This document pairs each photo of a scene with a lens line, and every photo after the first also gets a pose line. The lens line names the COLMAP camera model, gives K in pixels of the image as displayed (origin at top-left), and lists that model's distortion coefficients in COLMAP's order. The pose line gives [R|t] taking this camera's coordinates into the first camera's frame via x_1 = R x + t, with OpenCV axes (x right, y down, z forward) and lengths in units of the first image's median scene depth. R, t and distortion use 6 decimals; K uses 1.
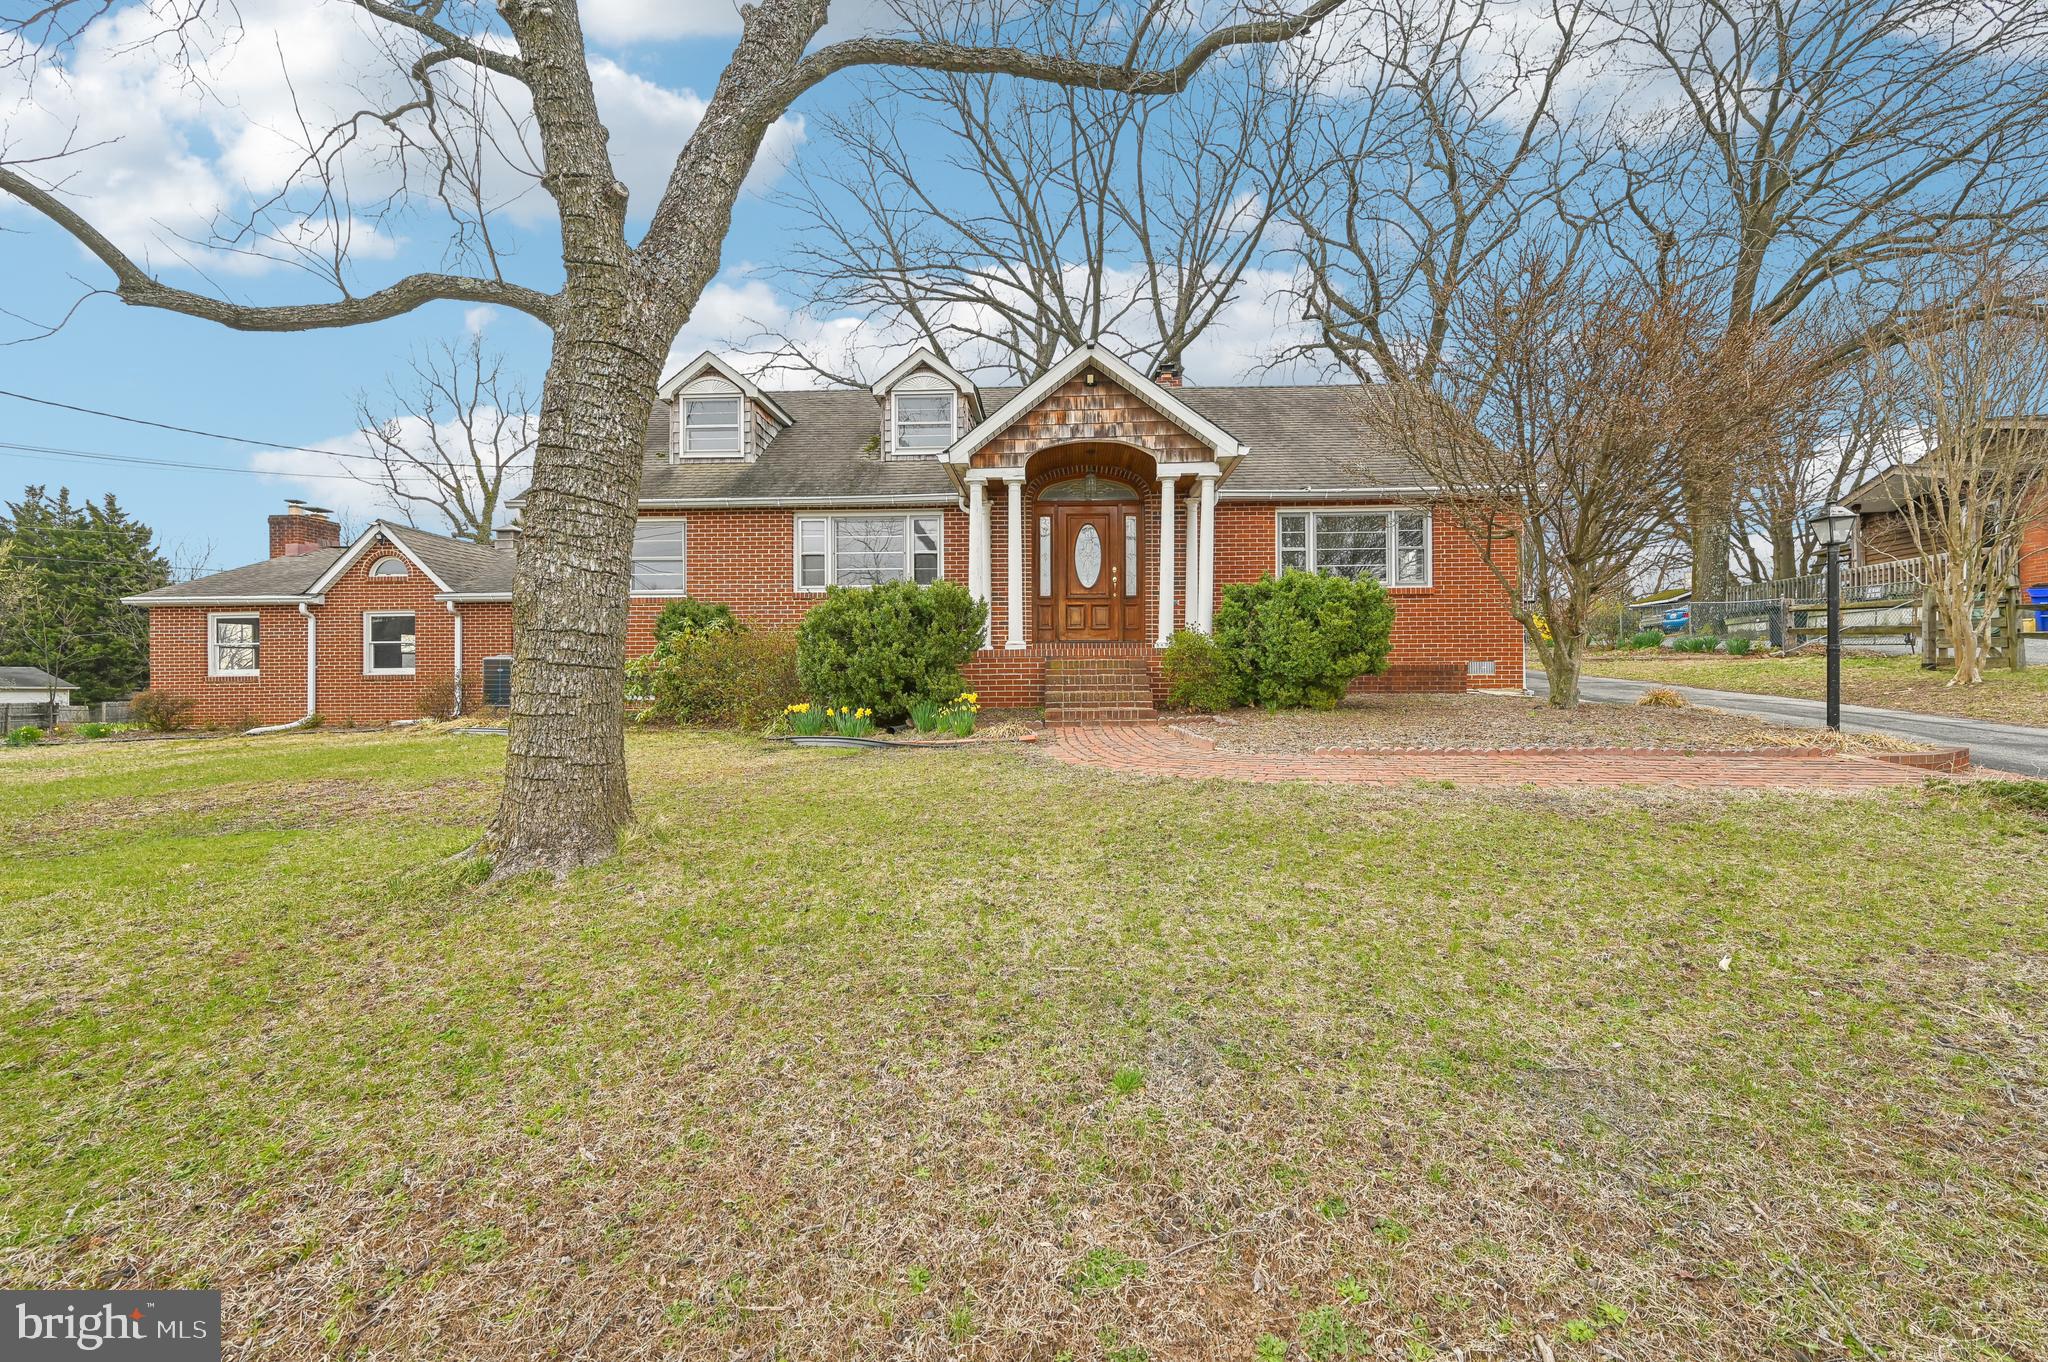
lens RADIAL K [[815.7, 0, 1025.6], [0, 815.7, 682.3], [0, 0, 1]] dist [0.000714, -0.000415]
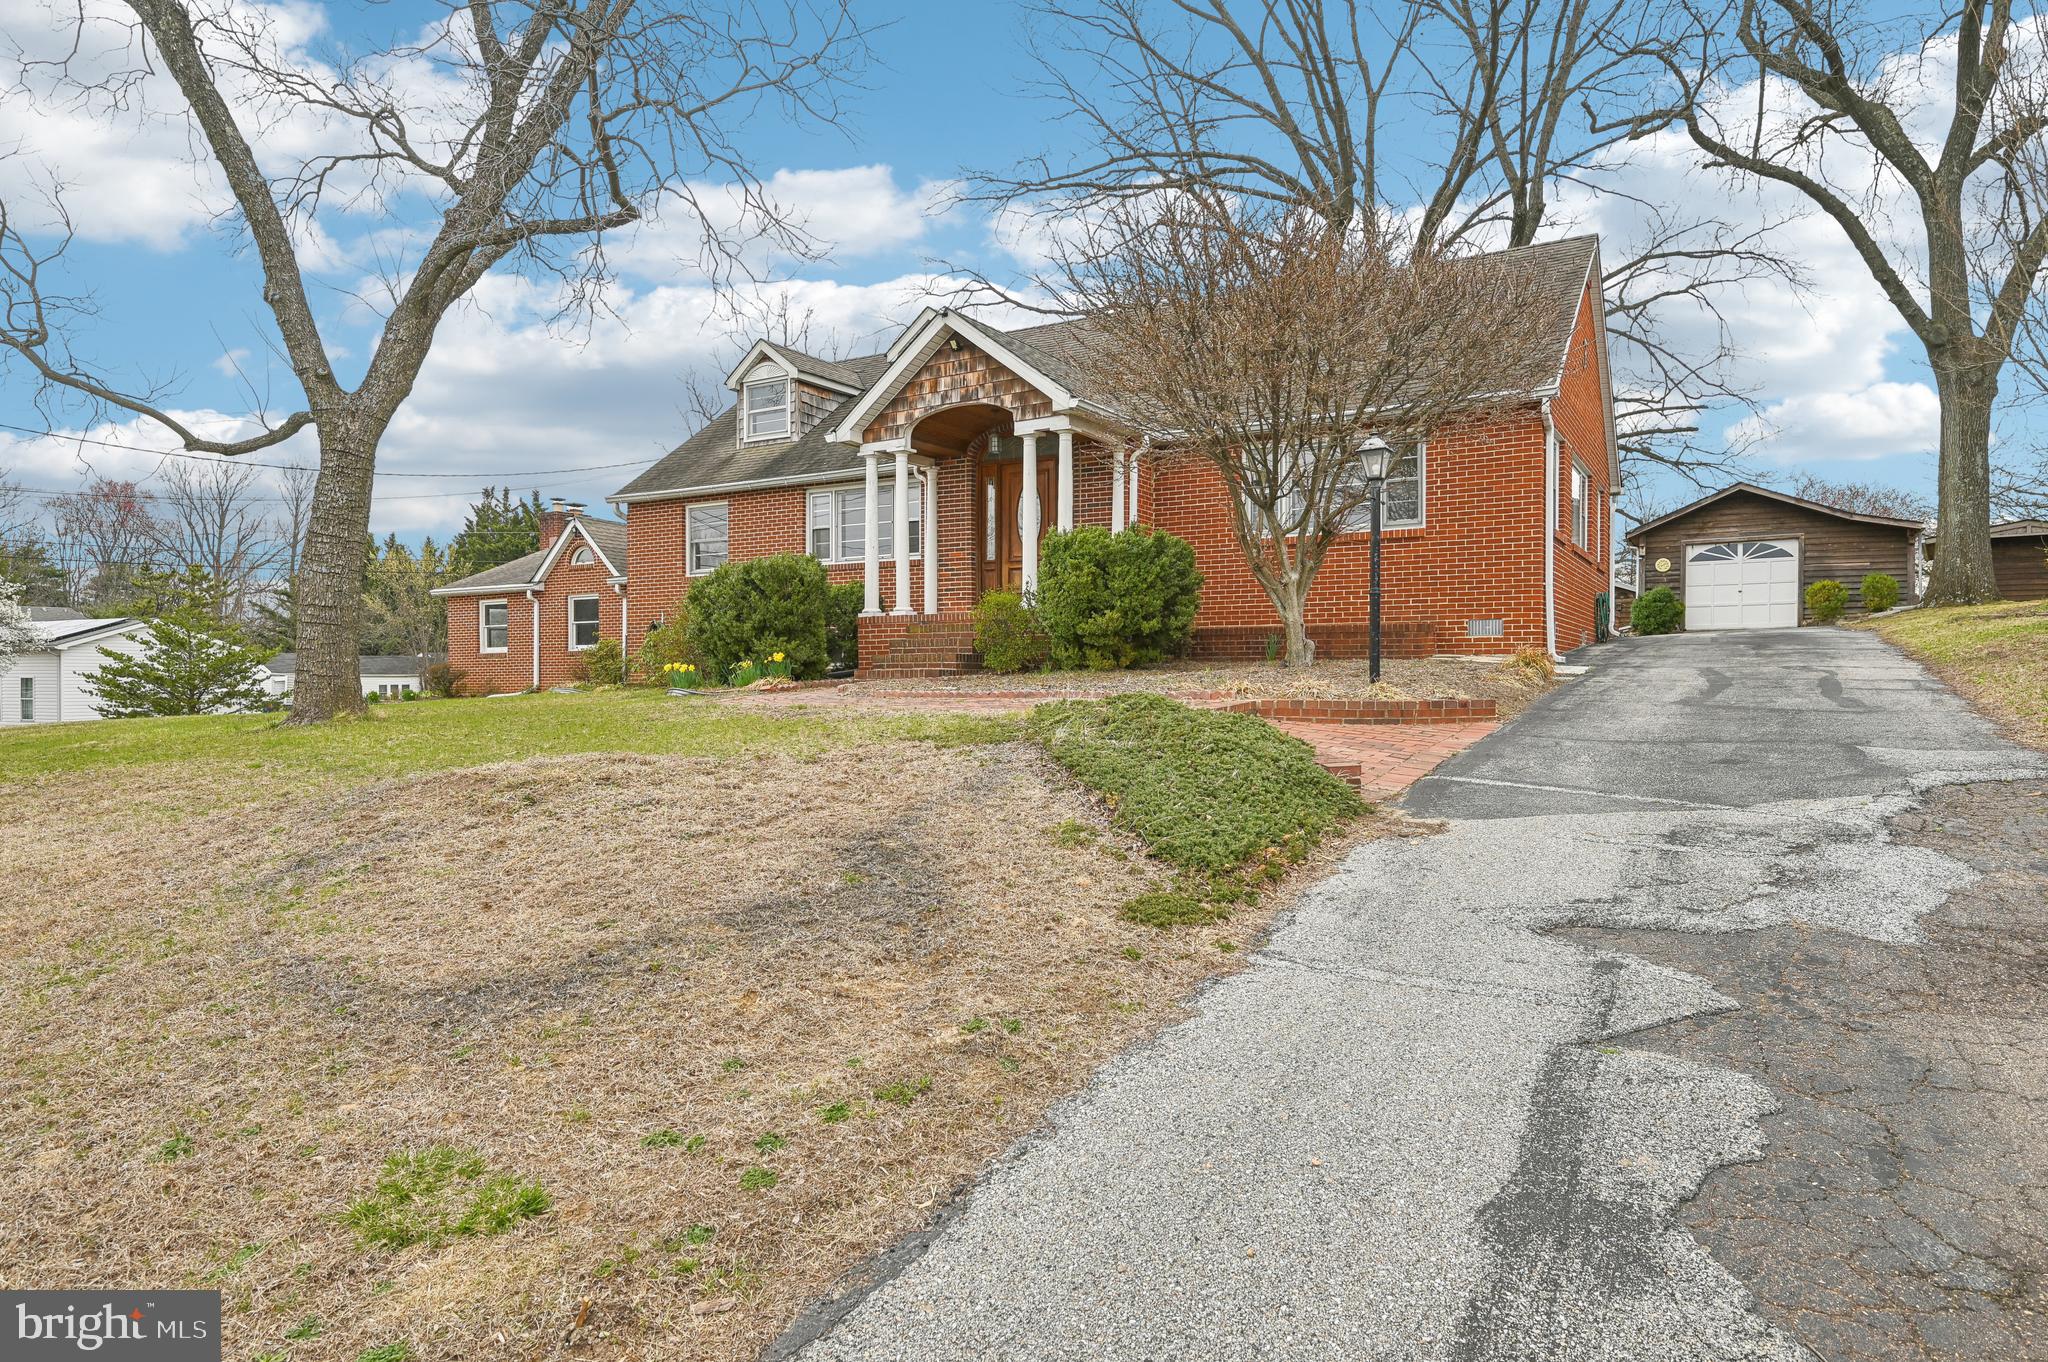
lens RADIAL K [[1189.0, 0, 1022.4], [0, 1189.0, 686.0], [0, 0, 1]] dist [0.002570, 0.000450]
pose [[0.876757, 0.008258, -0.480863, 0.687460], [-0.005278, 0.999958, 0.007550, 0.029824], [0.480905, -0.004081, 0.876763, -0.196812]]
